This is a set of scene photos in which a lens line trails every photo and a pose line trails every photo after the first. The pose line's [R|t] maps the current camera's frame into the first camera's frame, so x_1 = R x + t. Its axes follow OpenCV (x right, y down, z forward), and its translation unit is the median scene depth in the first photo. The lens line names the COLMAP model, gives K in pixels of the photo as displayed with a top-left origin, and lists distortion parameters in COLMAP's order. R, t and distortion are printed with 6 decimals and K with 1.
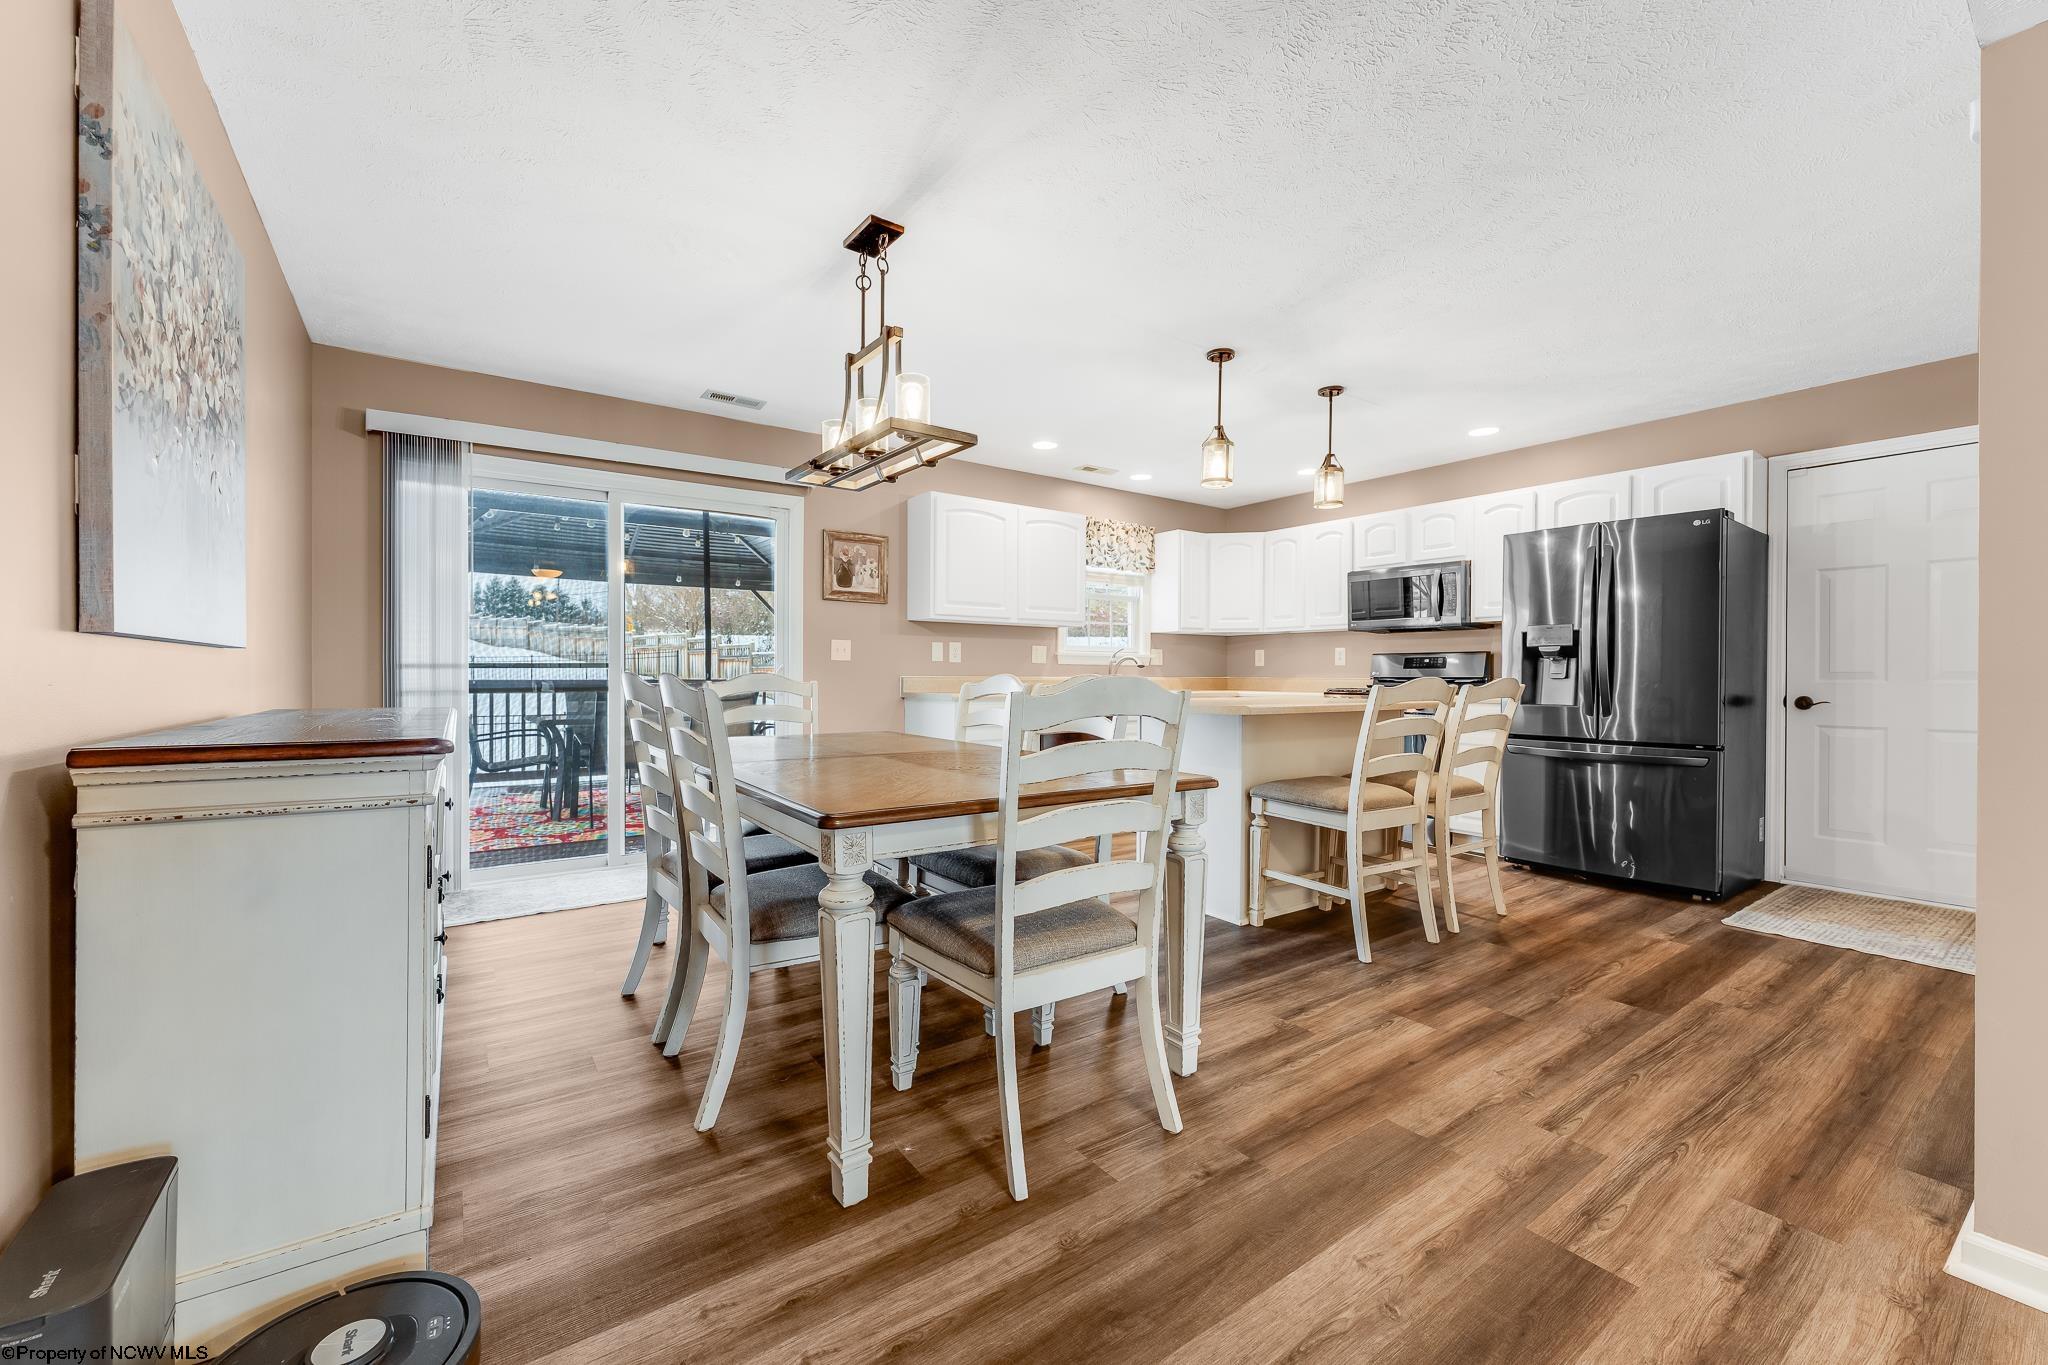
lens RADIAL K [[811.1, 0, 1015.2], [0, 811.1, 680.5], [0, 0, 1]] dist [-0.001008, 0.000024]
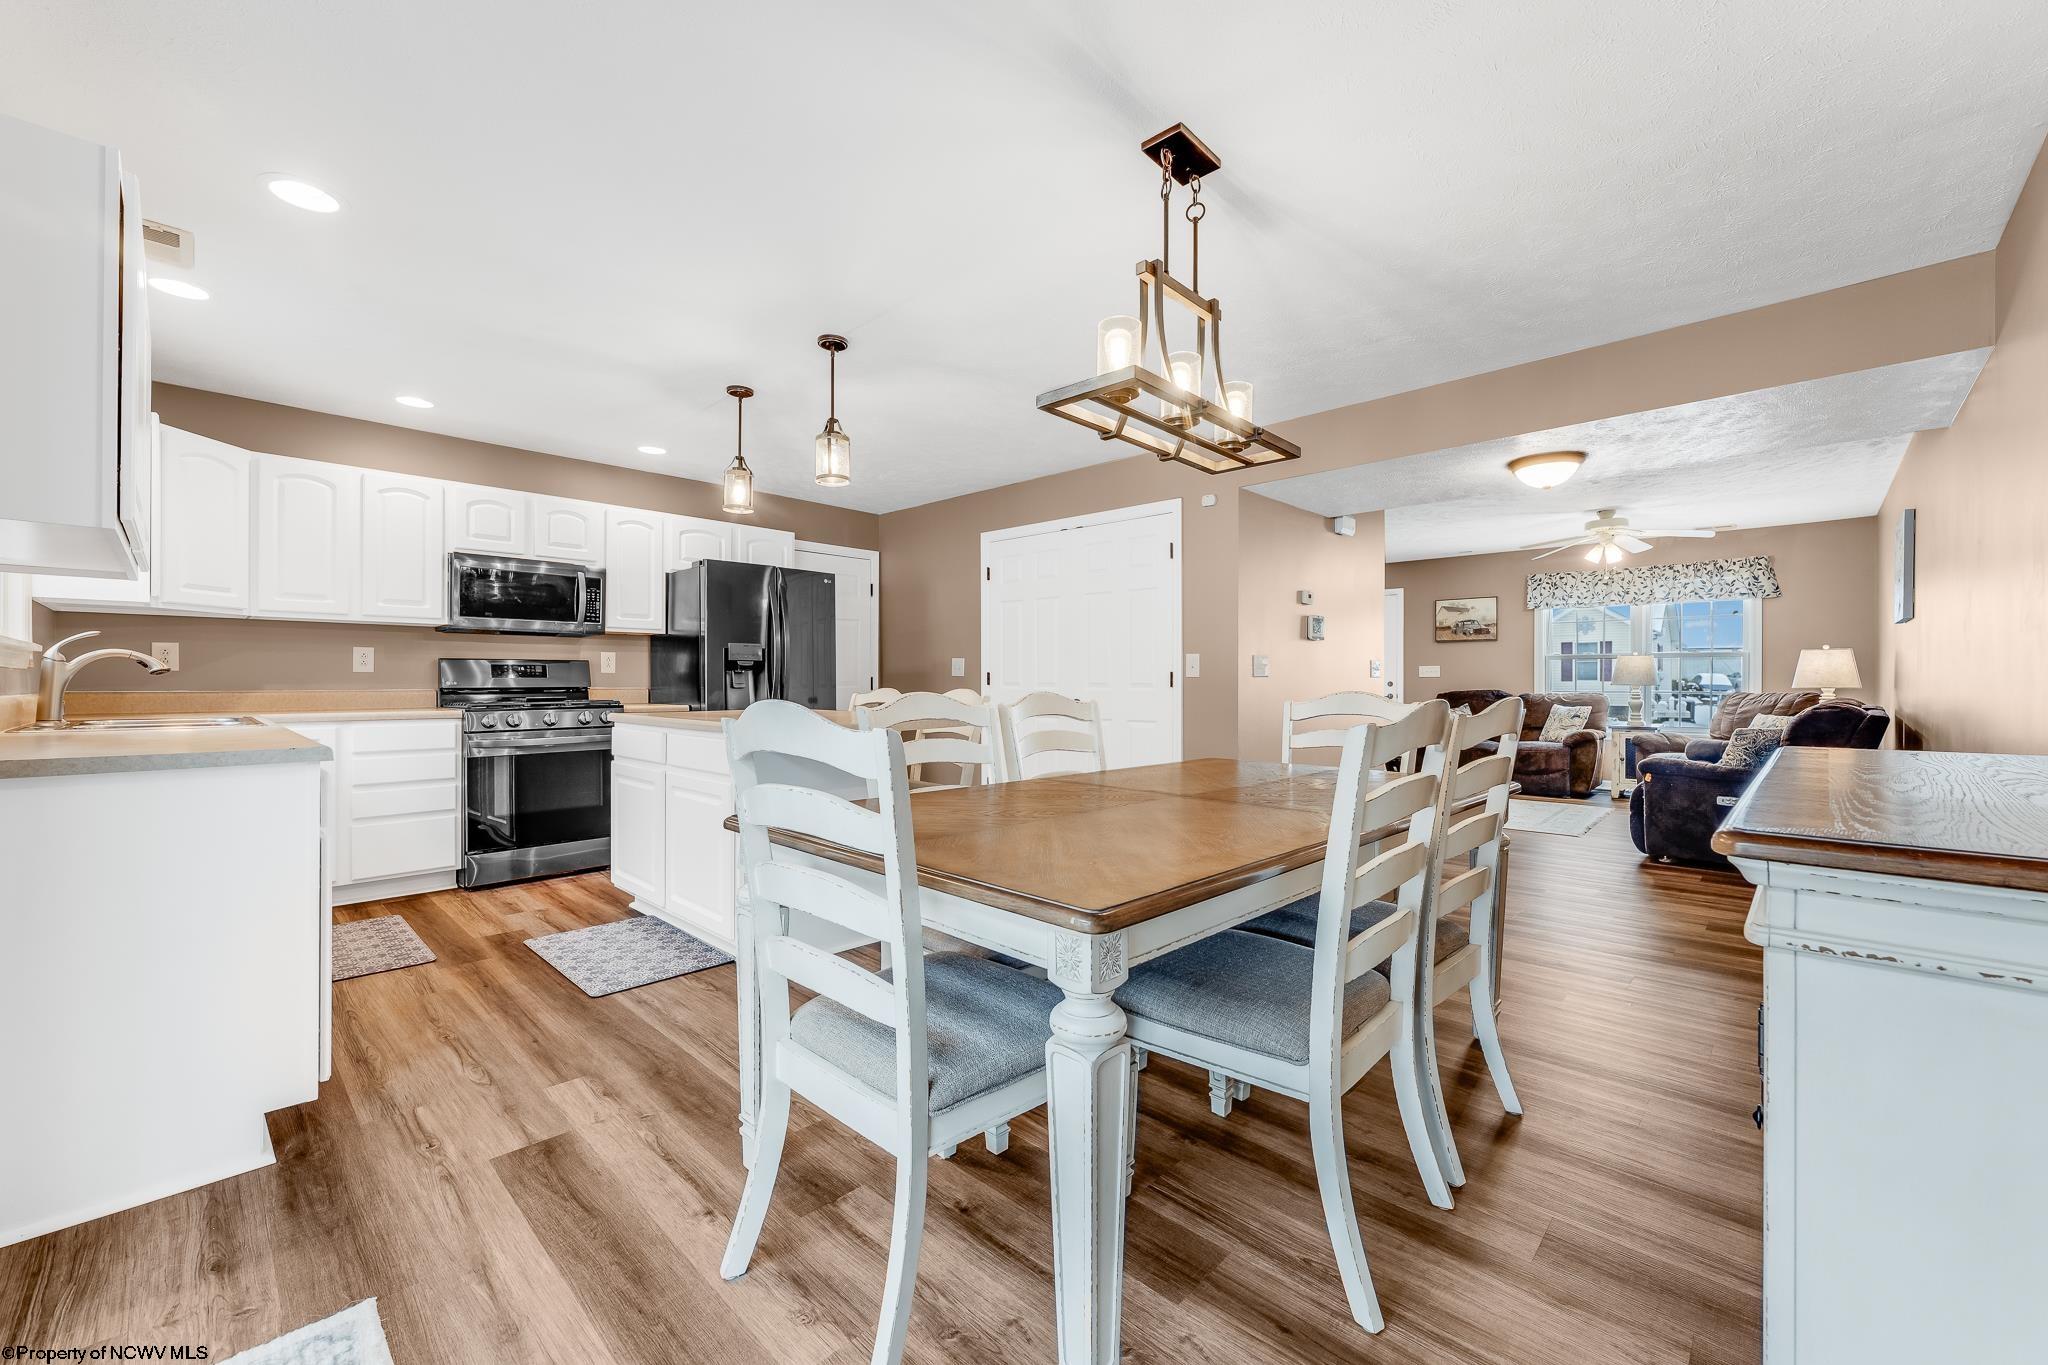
lens RADIAL K [[811.1, 0, 1016.1], [0, 811.1, 679.1], [0, 0, 1]] dist [-0.001008, 0.000024]
pose [[-0.182800, -0.001620, 0.983149, -0.544305], [0.005110, 0.999984, 0.002597, -0.015383], [-0.983137, 0.005499, -0.182789, 0.758836]]
